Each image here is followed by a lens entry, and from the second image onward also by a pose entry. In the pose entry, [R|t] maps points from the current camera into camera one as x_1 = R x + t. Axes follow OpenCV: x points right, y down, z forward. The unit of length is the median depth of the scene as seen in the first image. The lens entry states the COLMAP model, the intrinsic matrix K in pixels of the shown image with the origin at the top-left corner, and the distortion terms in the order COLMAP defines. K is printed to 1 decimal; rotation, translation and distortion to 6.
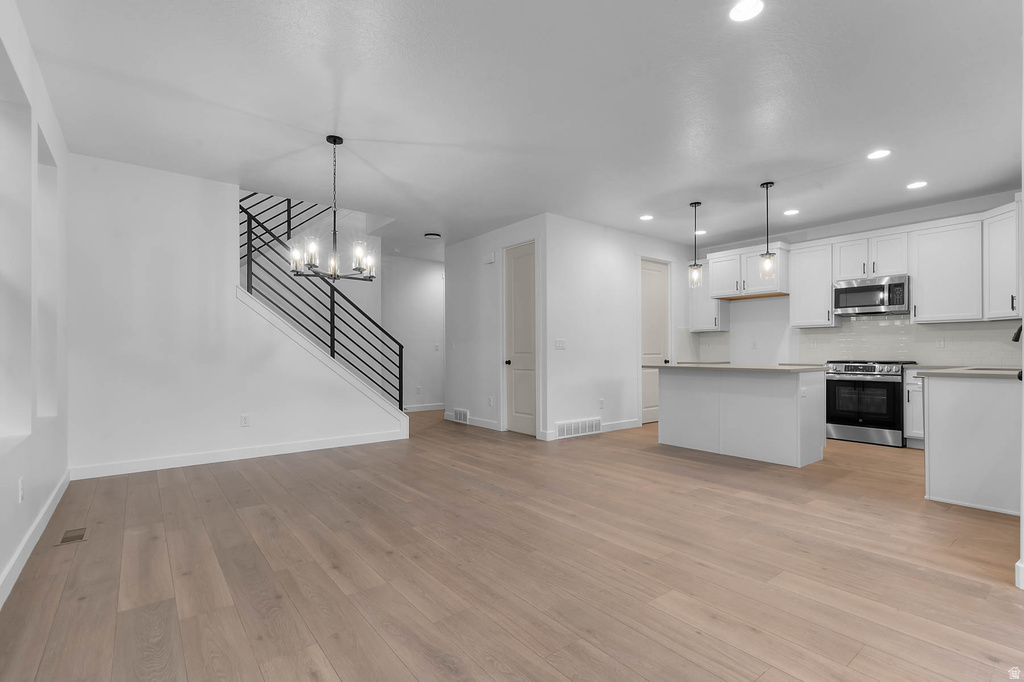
lens RADIAL K [[477.9, 0, 519.0], [0, 477.9, 348.5], [0, 0, 1]] dist [0.002026, 0.000403]
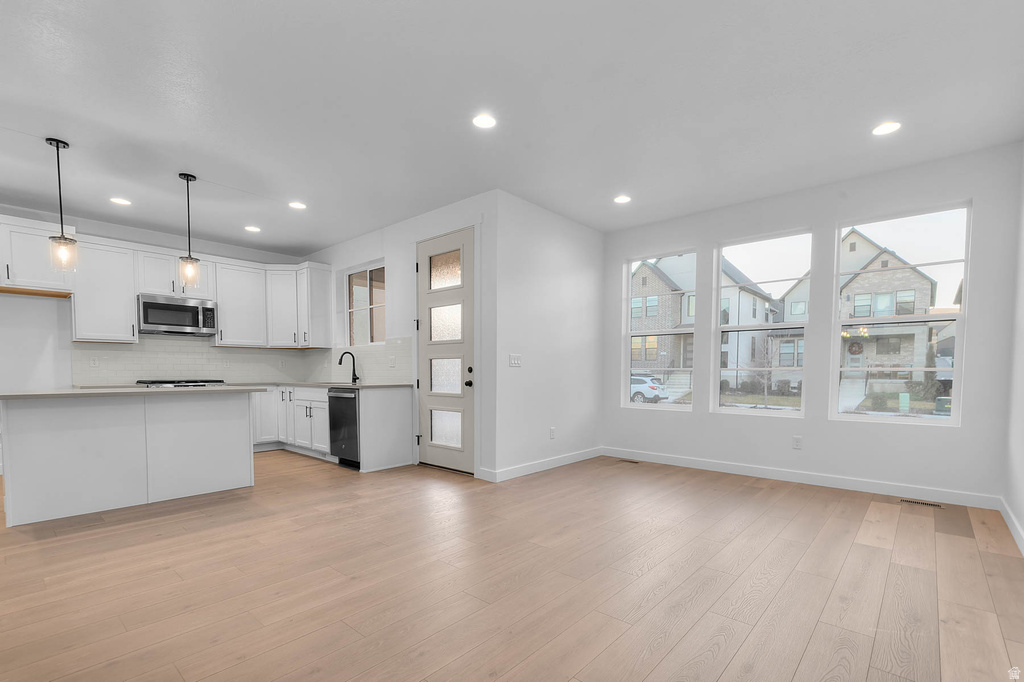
lens RADIAL K [[465.6, 0, 530.1], [0, 465.6, 394.9], [0, 0, 1]] dist [0.000882, -0.000135]
pose [[-0.190245, -0.046777, 0.980622, -0.382927], [-0.007123, 0.998904, 0.046267, 0.006395], [-0.981711, 0.001817, -0.190369, 0.485451]]
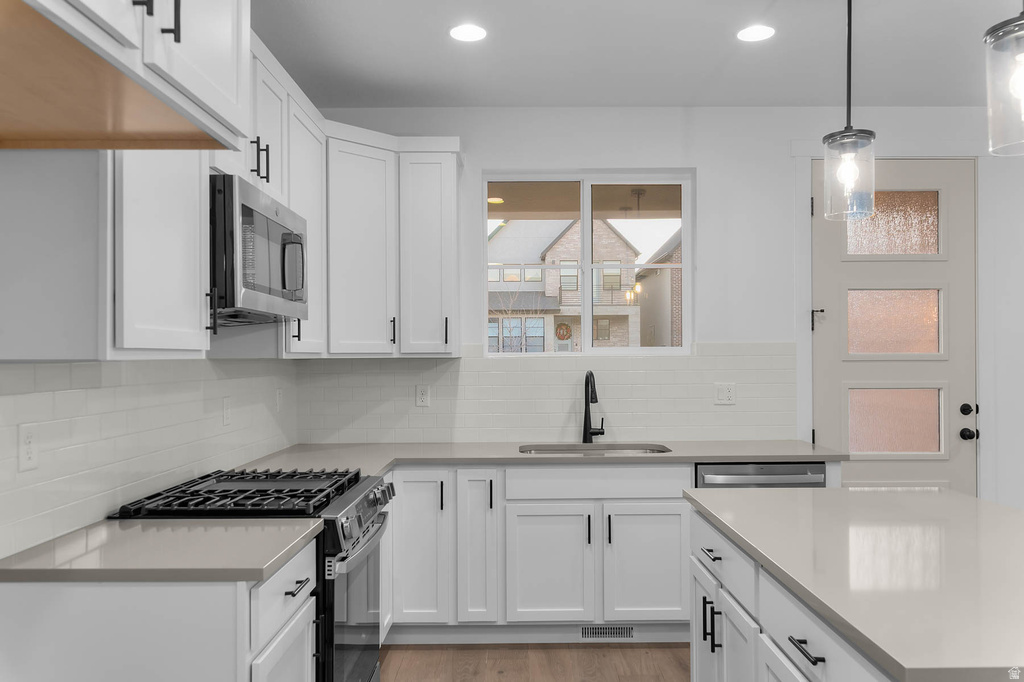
lens RADIAL K [[776.1, 0, 514.5], [0, 776.1, 348.0], [0, 0, 1]] dist [-0.004976, -0.004362]
pose [[-0.784027, 0.014100, 0.620566, 0.341014], [0.004242, 0.999840, -0.017358, -0.049591], [-0.620712, -0.010976, -0.783962, 1.328972]]
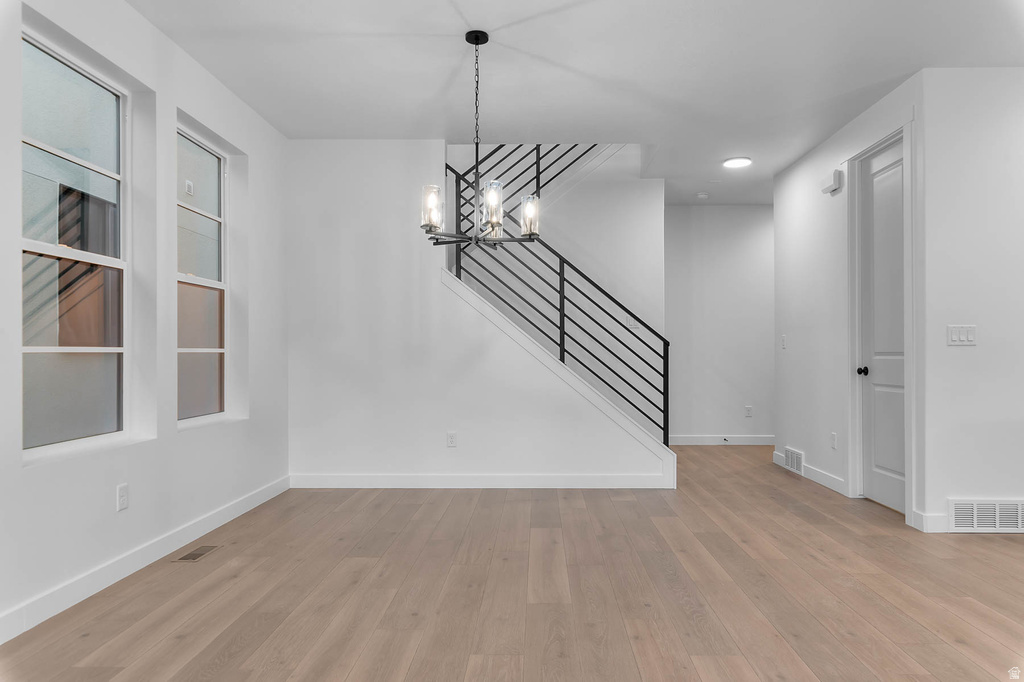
lens RADIAL K [[648.6, 0, 526.2], [0, 648.6, 352.0], [0, 0, 1]] dist [-0.003865, 0.001260]
pose [[0.772720, 0.001081, -0.634746, 0.171805], [0.004103, 0.999969, 0.006697, 0.001304], [0.634734, -0.007779, 0.772692, 0.231415]]
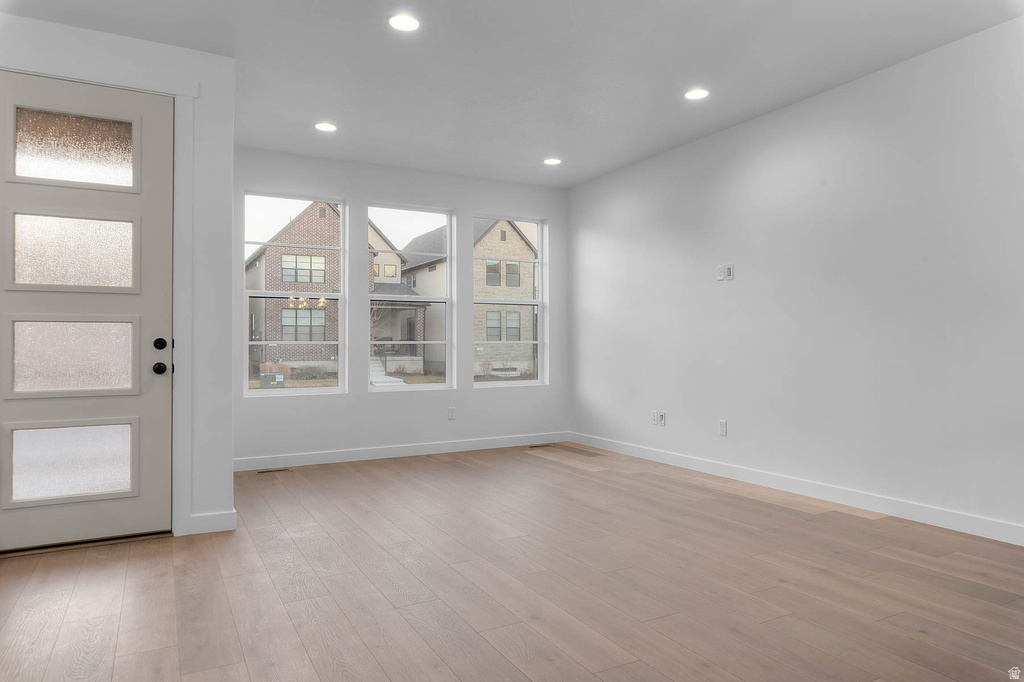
lens RADIAL K [[667.9, 0, 529.8], [0, 667.9, 356.1], [0, 0, 1]] dist [-0.000702, -0.001515]
pose [[-0.988682, 0.005962, 0.149905, -0.005526], [0.007704, 0.999909, 0.011048, 0.008575], [-0.149825, 0.012078, -0.988639, 1.023458]]
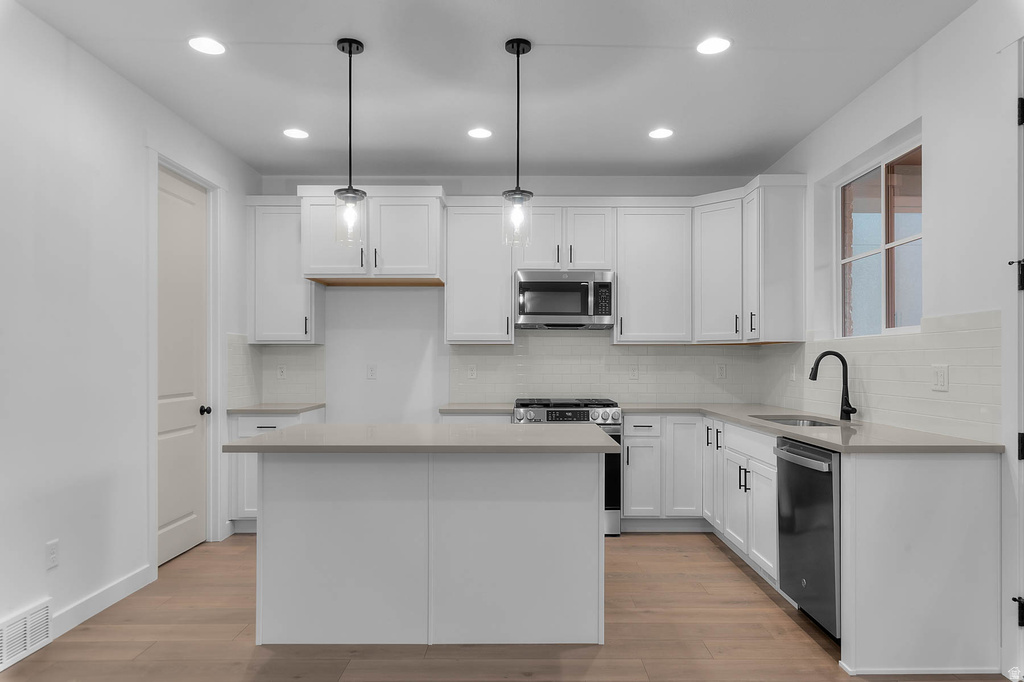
lens RADIAL K [[667.9, 0, 529.8], [0, 667.9, 356.1], [0, 0, 1]] dist [-0.000702, -0.001515]
pose [[0.617363, 0.011204, 0.786598, 0.010697], [-0.008314, 0.999936, -0.007717, -0.027065], [-0.786634, -0.001776, 0.617417, 0.511005]]
